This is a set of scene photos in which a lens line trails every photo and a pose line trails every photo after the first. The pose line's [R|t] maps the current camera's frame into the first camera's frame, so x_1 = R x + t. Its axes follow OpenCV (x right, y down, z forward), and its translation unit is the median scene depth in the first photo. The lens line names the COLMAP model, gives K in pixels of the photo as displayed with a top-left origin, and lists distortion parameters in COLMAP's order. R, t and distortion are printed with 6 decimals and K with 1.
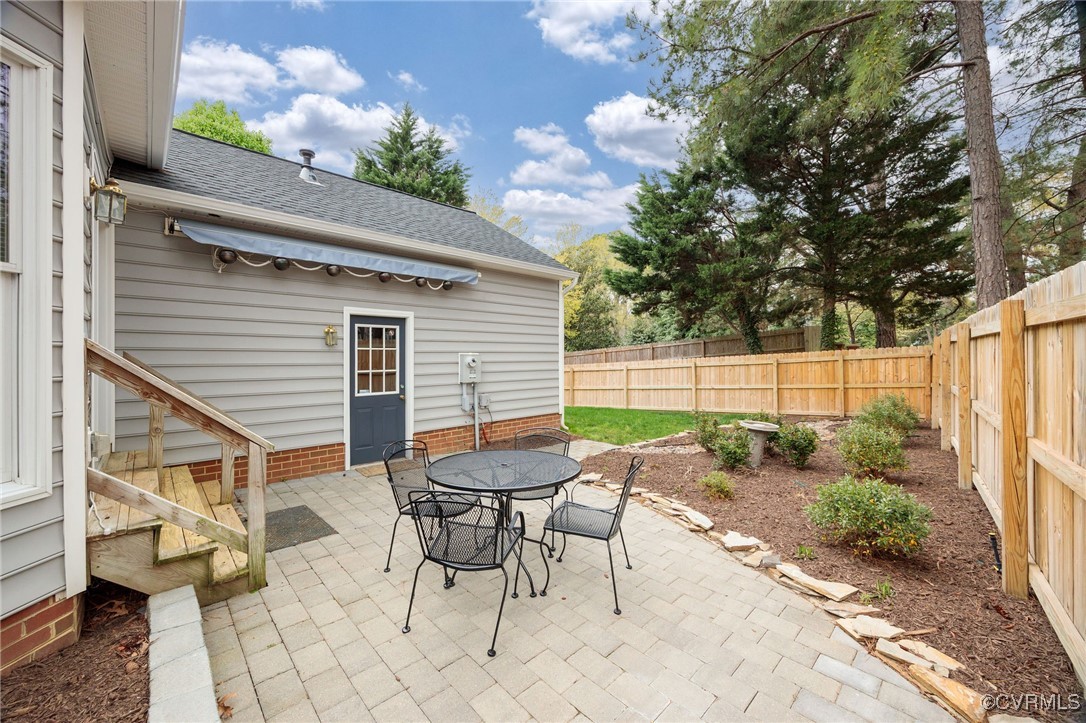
lens RADIAL K [[423.7, 0, 559.2], [0, 423.7, 352.1], [0, 0, 1]] dist [0.001172, -0.000134]
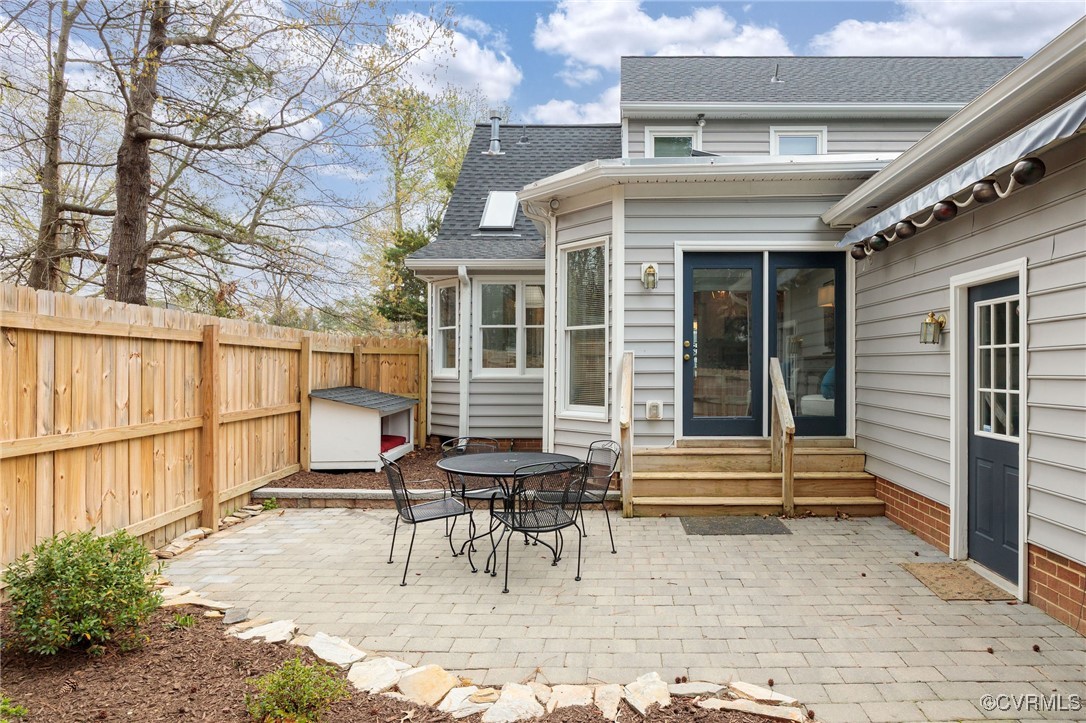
lens RADIAL K [[661.4, 0, 626.9], [0, 661.4, 366.1], [0, 0, 1]] dist [-0.002578, -0.003795]
pose [[-0.700044, 0.001440, -0.714099, 0.405609], [0.006446, 0.999970, -0.004303, 0.014818], [0.714071, -0.007615, -0.700032, 1.164714]]
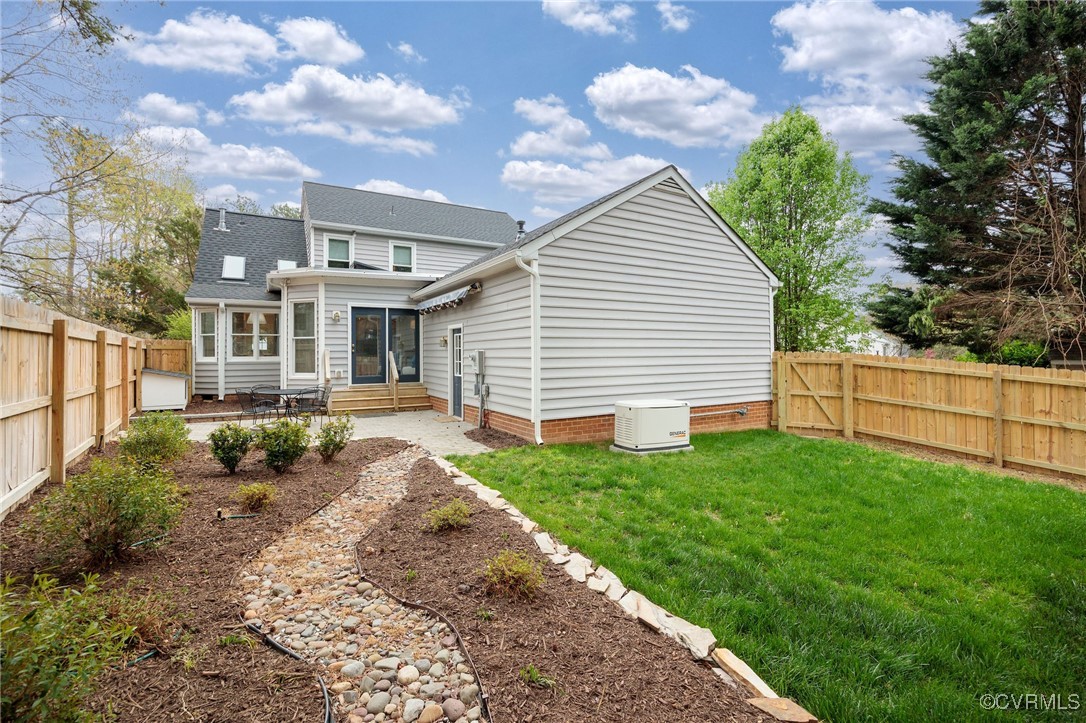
lens RADIAL K [[465.7, 0, 536.5], [0, 465.7, 351.6], [0, 0, 1]] dist [-0.015173, 0.001131]
pose [[-0.255698, -0.001669, -0.966755, 1.177229], [0.014280, 0.999883, -0.005503, 0.018674], [0.966651, -0.015213, -0.255644, 1.659446]]
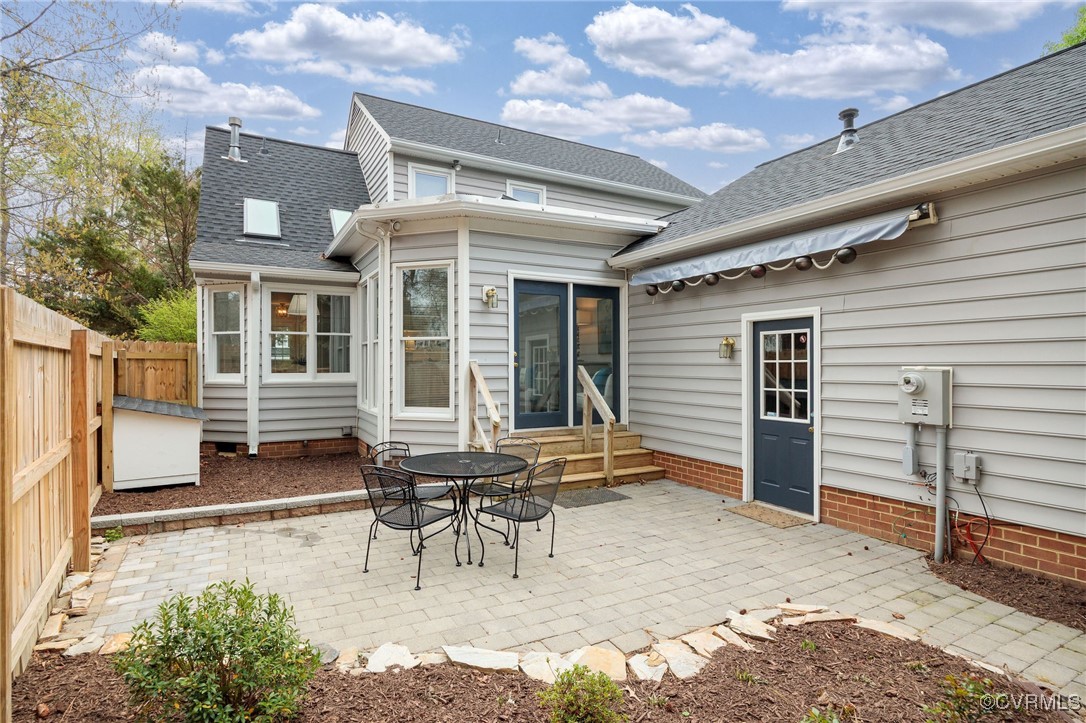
lens RADIAL K [[542.4, 0, 531.7], [0, 542.4, 367.6], [0, 0, 1]] dist [-0.006317, -0.001091]
pose [[-0.278829, 0.006050, -0.960322, 0.611855], [0.007941, 0.999960, 0.003994, -0.003800], [0.960308, -0.006512, -0.278866, 0.788560]]
